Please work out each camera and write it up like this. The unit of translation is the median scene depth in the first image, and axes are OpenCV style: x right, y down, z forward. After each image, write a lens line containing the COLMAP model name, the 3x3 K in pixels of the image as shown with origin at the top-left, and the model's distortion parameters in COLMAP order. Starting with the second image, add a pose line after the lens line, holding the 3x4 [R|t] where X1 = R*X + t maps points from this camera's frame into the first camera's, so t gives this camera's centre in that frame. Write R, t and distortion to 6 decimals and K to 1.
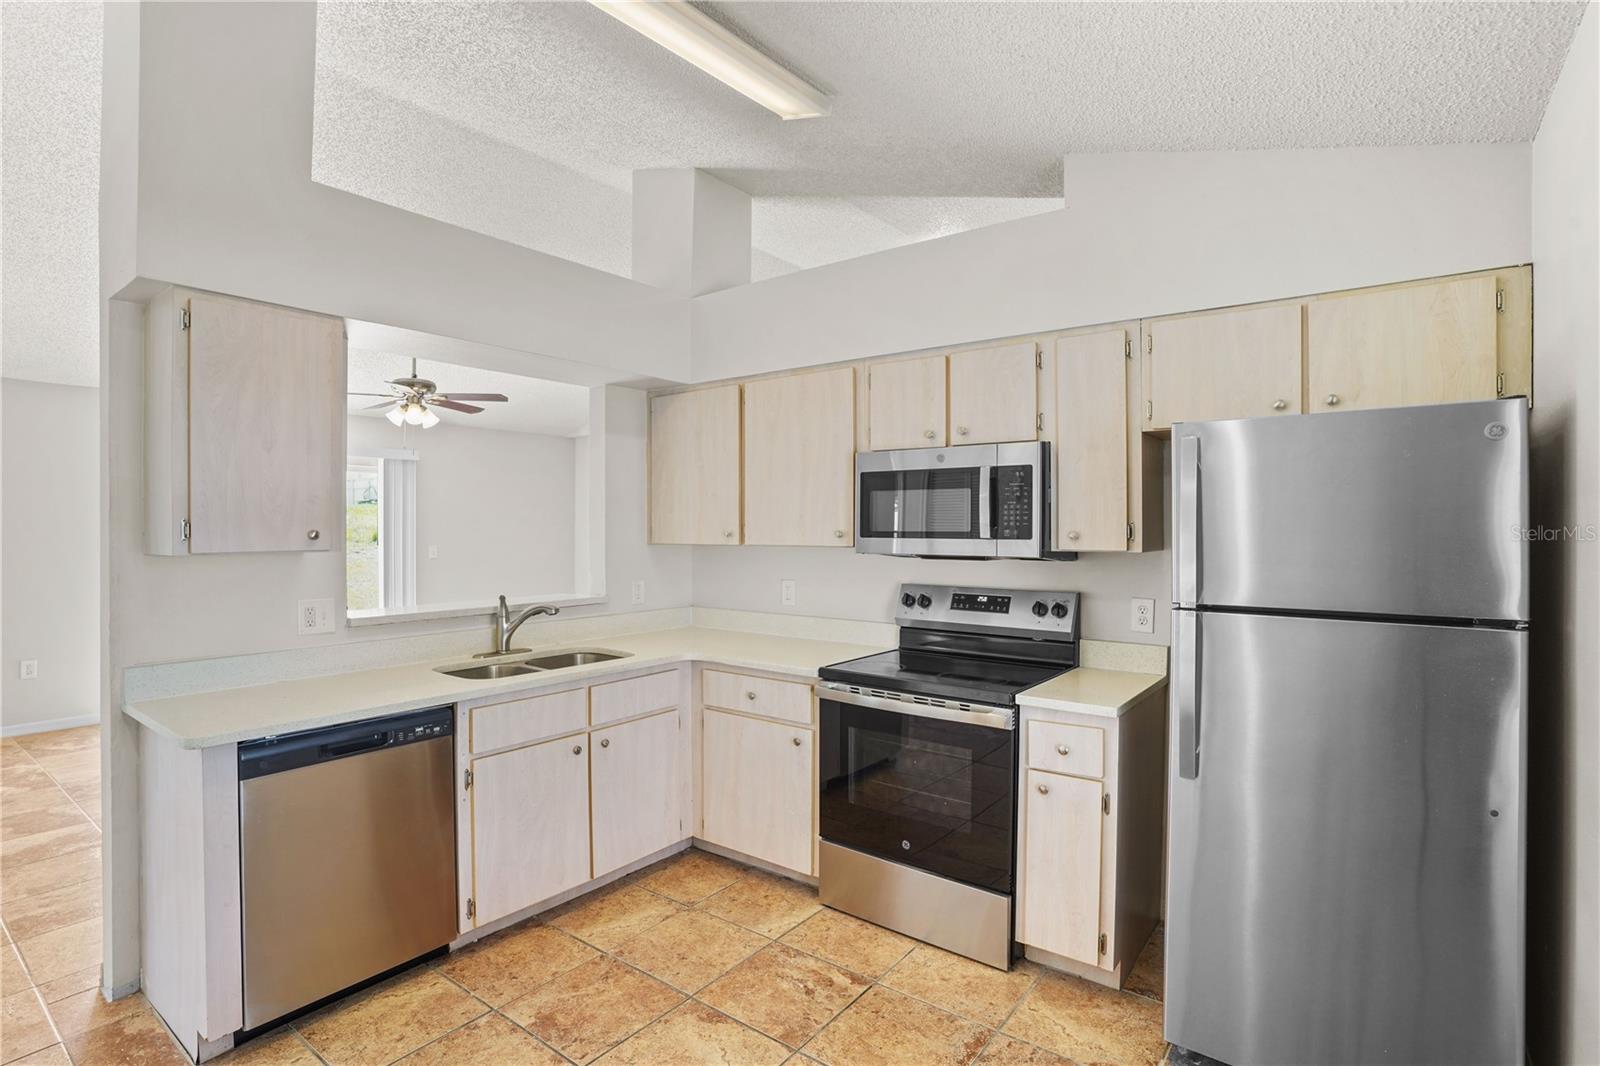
lens RADIAL K [[790.3, 0, 798.0], [0, 790.3, 532.4], [0, 0, 1]] dist [-0.049863, 0.008657]
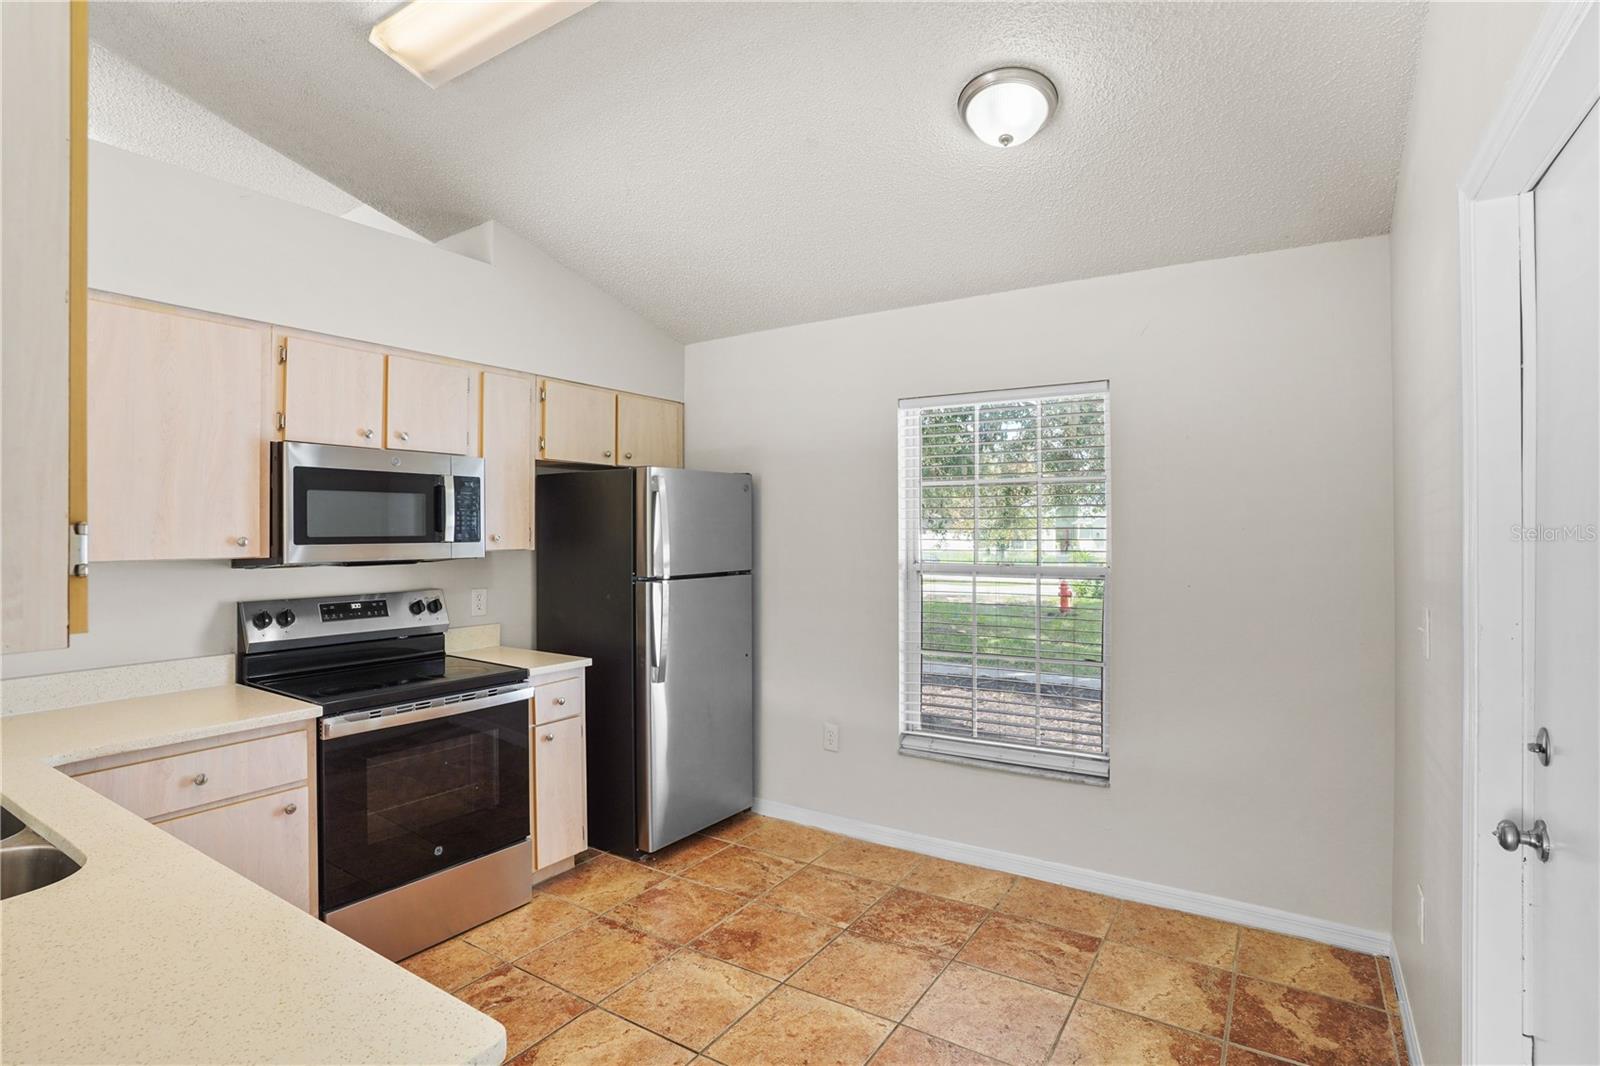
lens RADIAL K [[790.3, 0, 798.3], [0, 790.3, 528.3], [0, 0, 1]] dist [-0.049863, 0.008657]
pose [[-0.073549, 0.001731, 0.997290, -0.795882], [0.012470, 0.999922, -0.000816, -0.003262], [-0.997214, 0.012376, -0.073564, 0.555983]]
